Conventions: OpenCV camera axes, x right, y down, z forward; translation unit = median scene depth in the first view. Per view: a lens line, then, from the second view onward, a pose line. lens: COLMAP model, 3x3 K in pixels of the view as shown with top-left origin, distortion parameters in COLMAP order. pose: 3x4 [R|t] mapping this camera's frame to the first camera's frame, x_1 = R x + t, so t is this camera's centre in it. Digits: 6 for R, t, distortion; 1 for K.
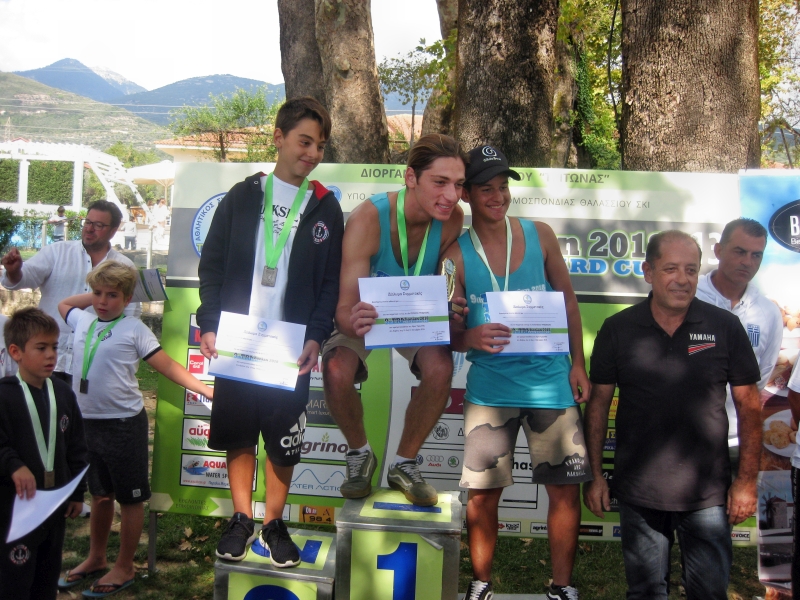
lens RADIAL K [[821.7, 0, 400.8], [0, 821.7, 305.7], [0, 0, 1]] dist [-0.191069, 0.167017]
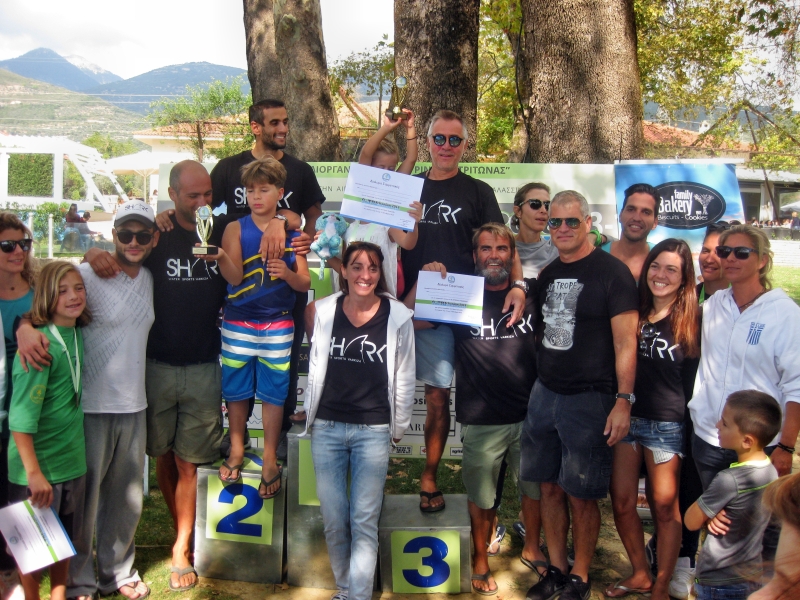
lens RADIAL K [[821.3, 0, 400.0], [0, 821.3, 300.0], [0, 0, 1]] dist [-0.185983, 0.156160]
pose [[0.999566, -0.020336, 0.021324, 0.041667], [0.020090, 0.999730, 0.011714, 0.016960], [-0.021556, -0.011280, 0.999704, -0.173896]]
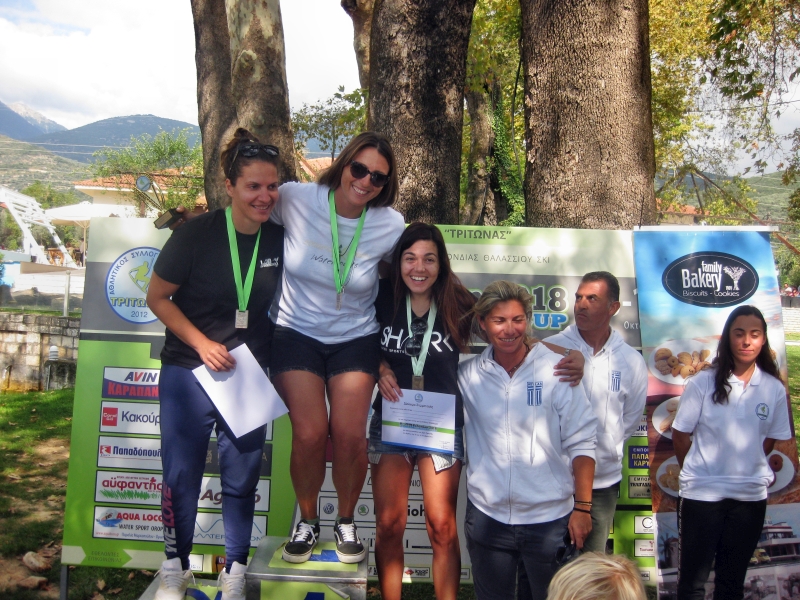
lens RADIAL K [[821.4, 0, 397.0], [0, 821.4, 301.1], [0, 0, 1]] dist [-0.188066, 0.159866]
pose [[0.995971, -0.002427, 0.089647, 0.011030], [0.007458, 0.998413, -0.055828, -0.009617], [-0.089369, 0.056272, 0.994408, -0.023676]]
